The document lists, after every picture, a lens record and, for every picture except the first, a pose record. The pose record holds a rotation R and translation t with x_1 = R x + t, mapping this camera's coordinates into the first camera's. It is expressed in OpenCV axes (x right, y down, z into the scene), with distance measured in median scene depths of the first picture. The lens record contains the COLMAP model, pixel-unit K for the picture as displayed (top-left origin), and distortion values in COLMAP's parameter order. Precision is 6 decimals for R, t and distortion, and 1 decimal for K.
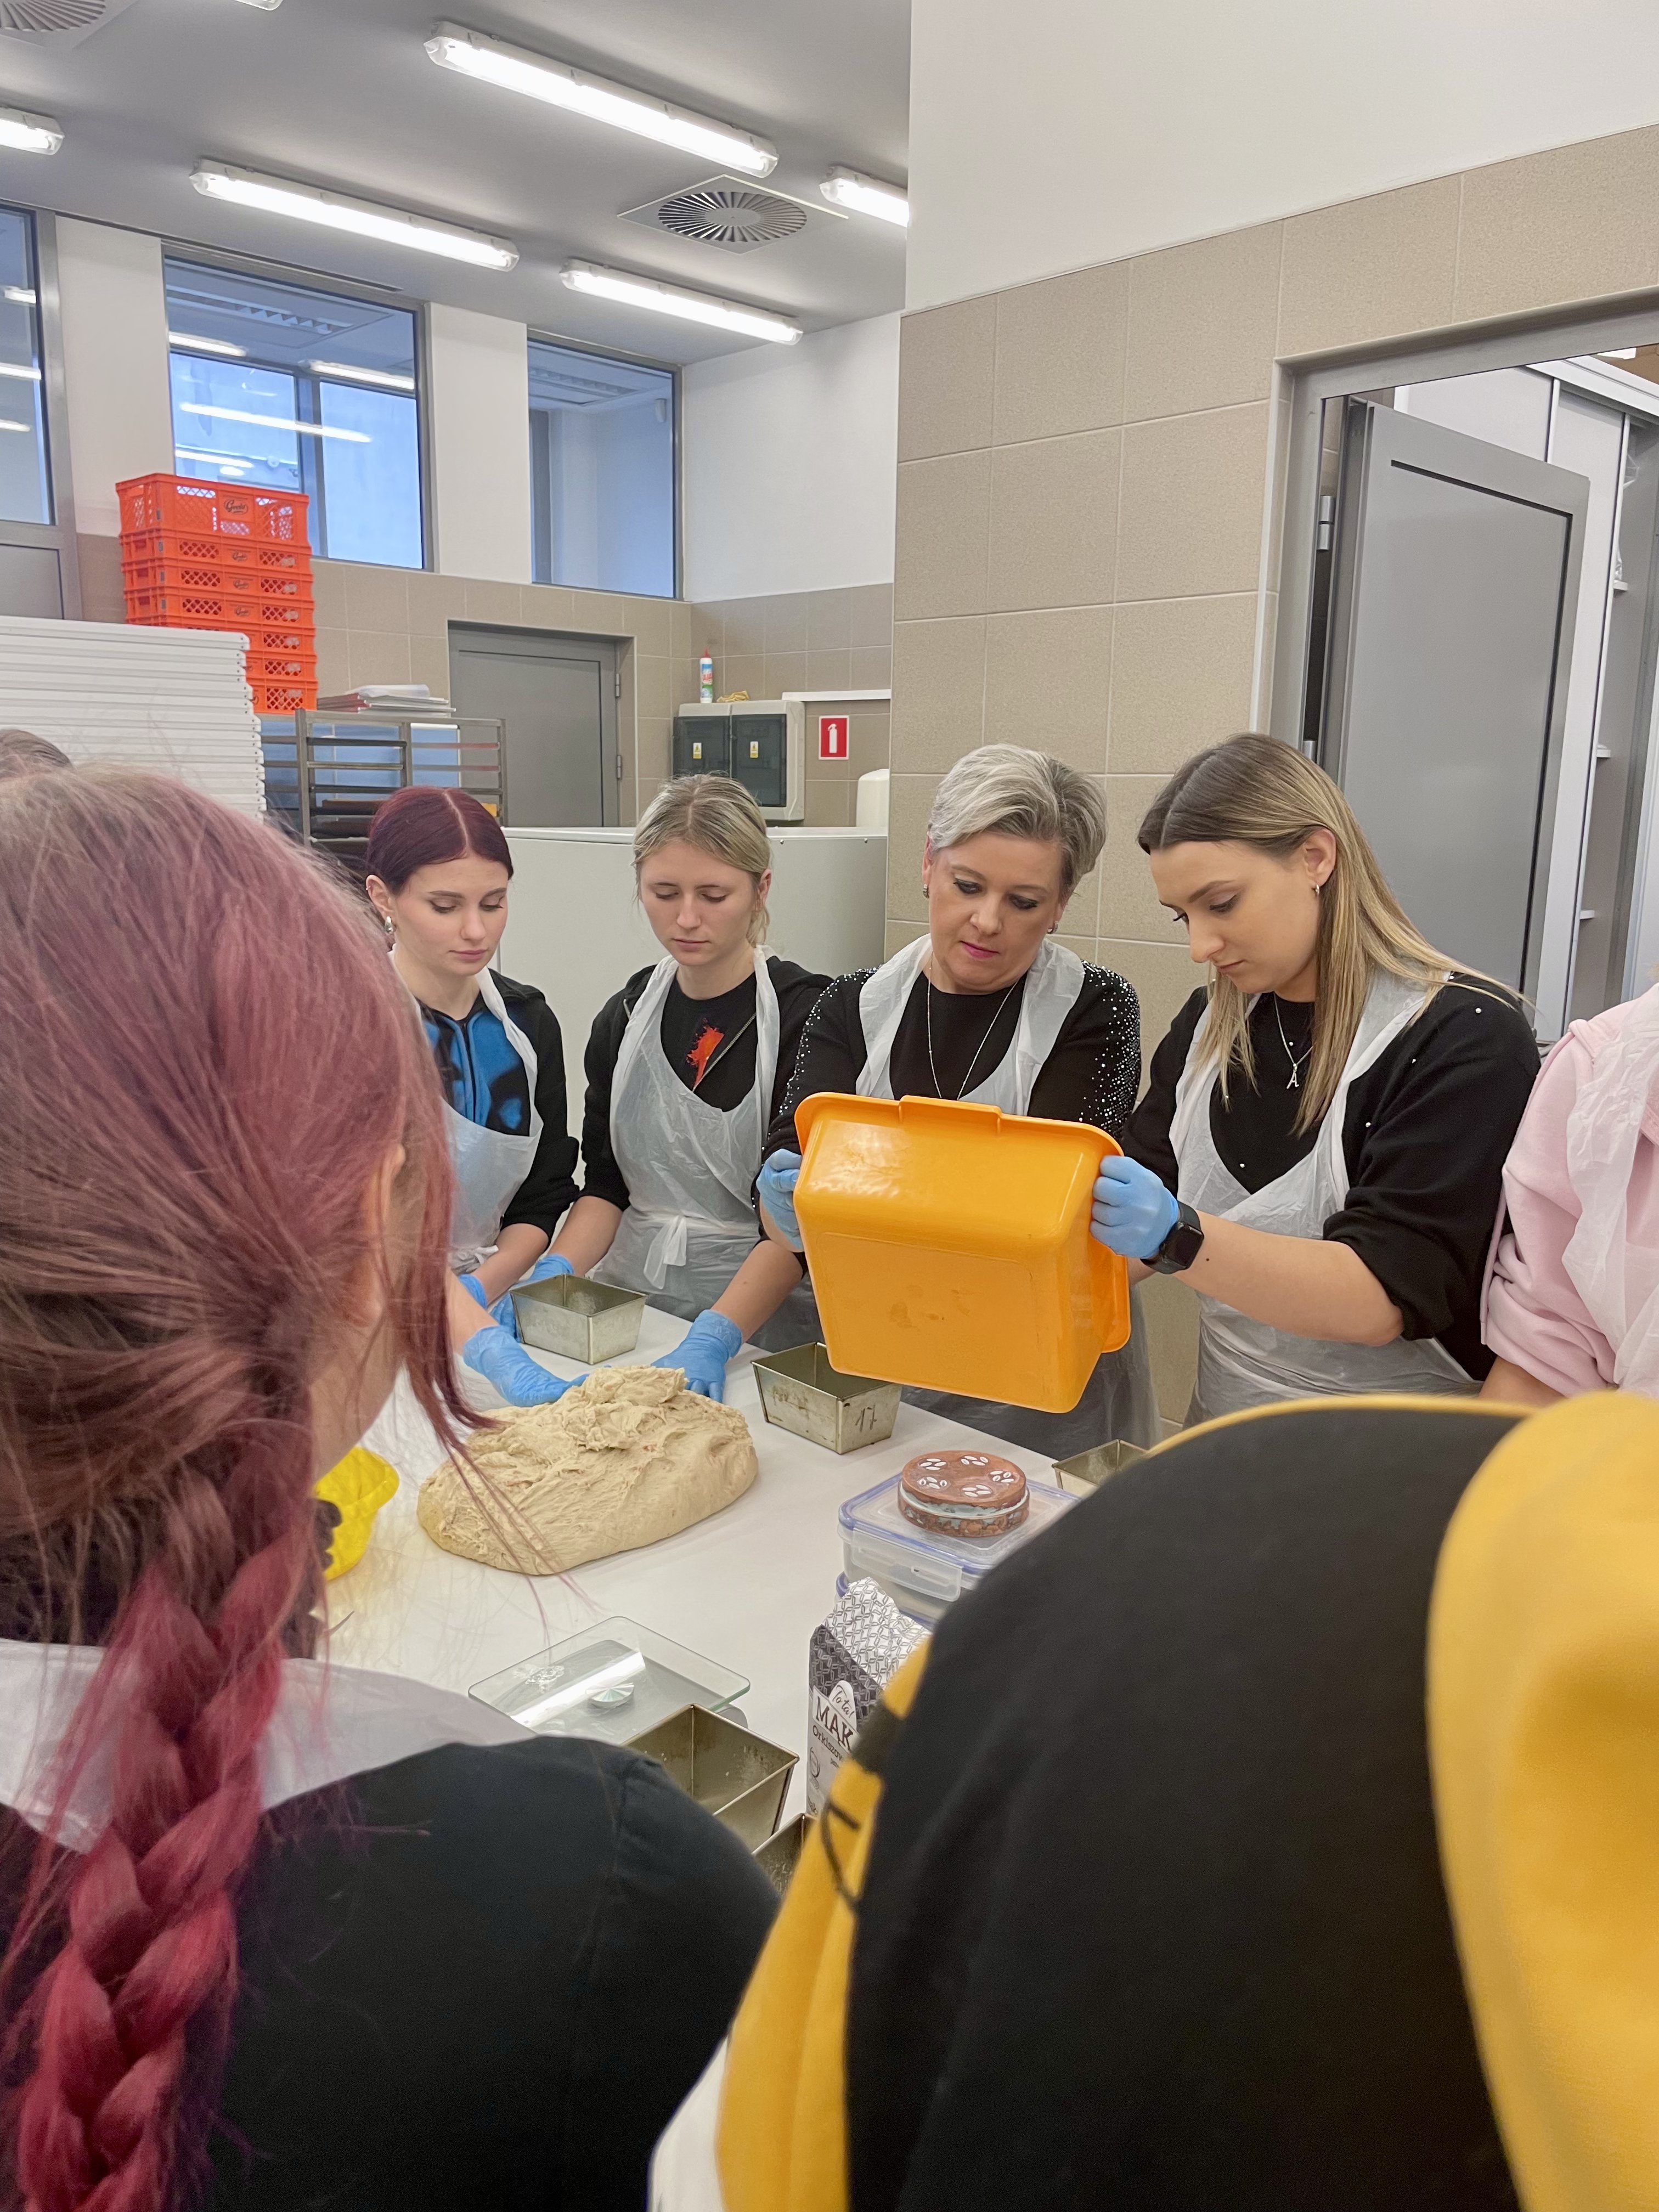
lens RADIAL K [[1737.5, 0, 826.2], [0, 1737.5, 1143.7], [0, 0, 1]] dist [0.069498, -0.105595]
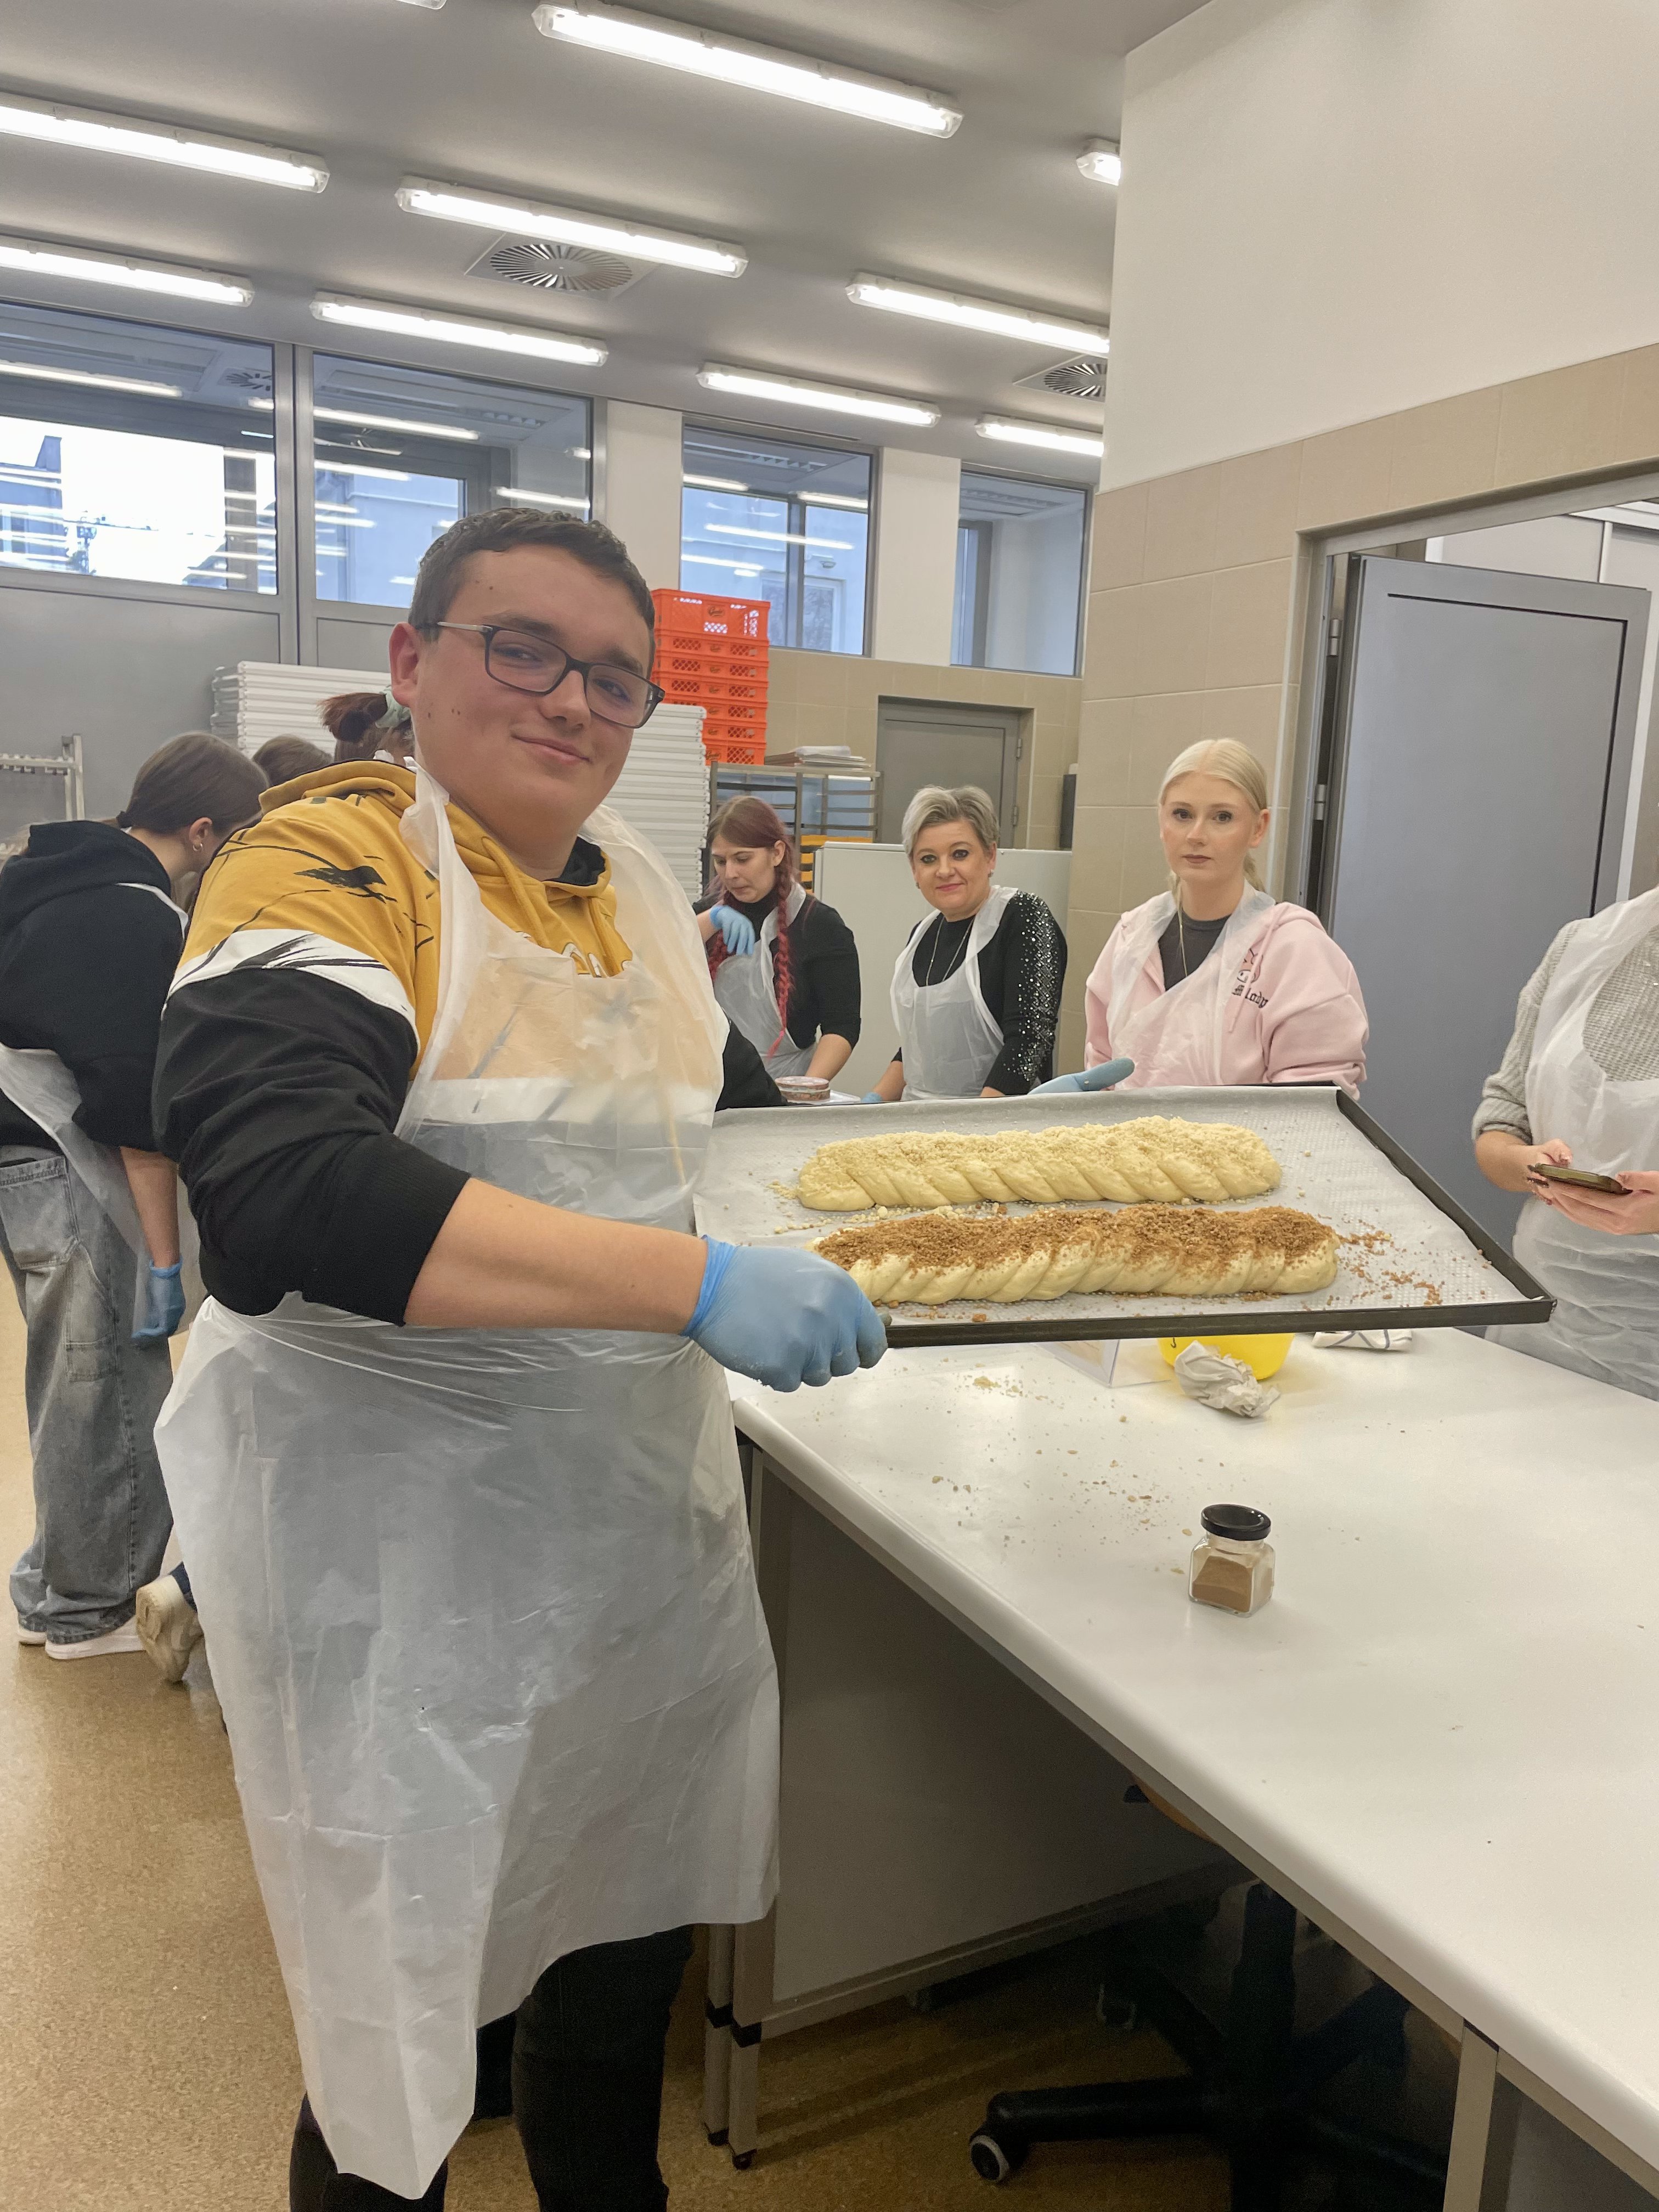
lens RADIAL K [[1737.5, 0, 826.2], [0, 1737.5, 1143.7], [0, 0, 1]] dist [0.069498, -0.105595]
pose [[0.957366, 0.075000, -0.278973, 0.138795], [-0.085082, 0.996080, -0.024187, 0.061760], [0.276065, 0.046892, 0.959994, -0.222483]]
